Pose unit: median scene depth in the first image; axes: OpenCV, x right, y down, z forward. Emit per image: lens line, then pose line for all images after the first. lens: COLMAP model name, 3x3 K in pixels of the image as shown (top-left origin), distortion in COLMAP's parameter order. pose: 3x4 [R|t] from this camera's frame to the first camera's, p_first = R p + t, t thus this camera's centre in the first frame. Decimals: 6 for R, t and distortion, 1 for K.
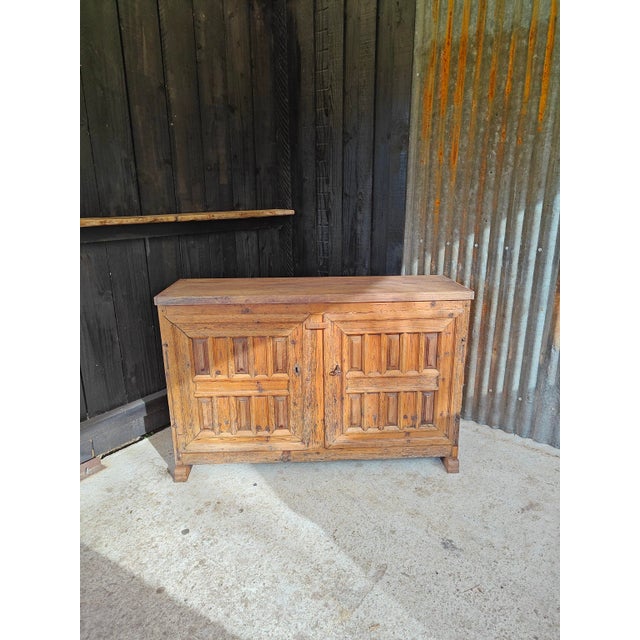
lens RADIAL K [[442.4, 0, 318.7], [0, 442.4, 321.9], [0, 0, 1]] dist [0.010078, 0.000452]
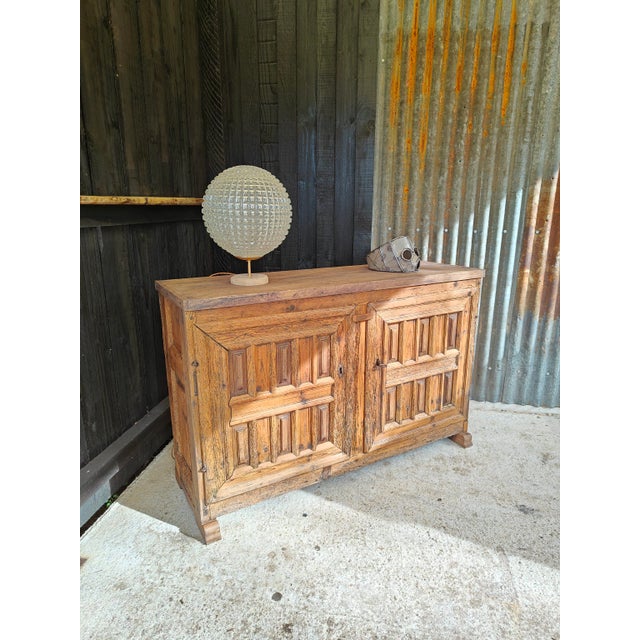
lens RADIAL K [[446.9, 0, 319.6], [0, 446.9, 322.5], [0, 0, 1]] dist [0.009610, 0.001570]
pose [[0.885484, -0.109276, 0.451638, -0.462107], [0.118787, 0.992893, 0.007341, 0.001974], [-0.449230, 0.047149, 0.892171, 0.214350]]
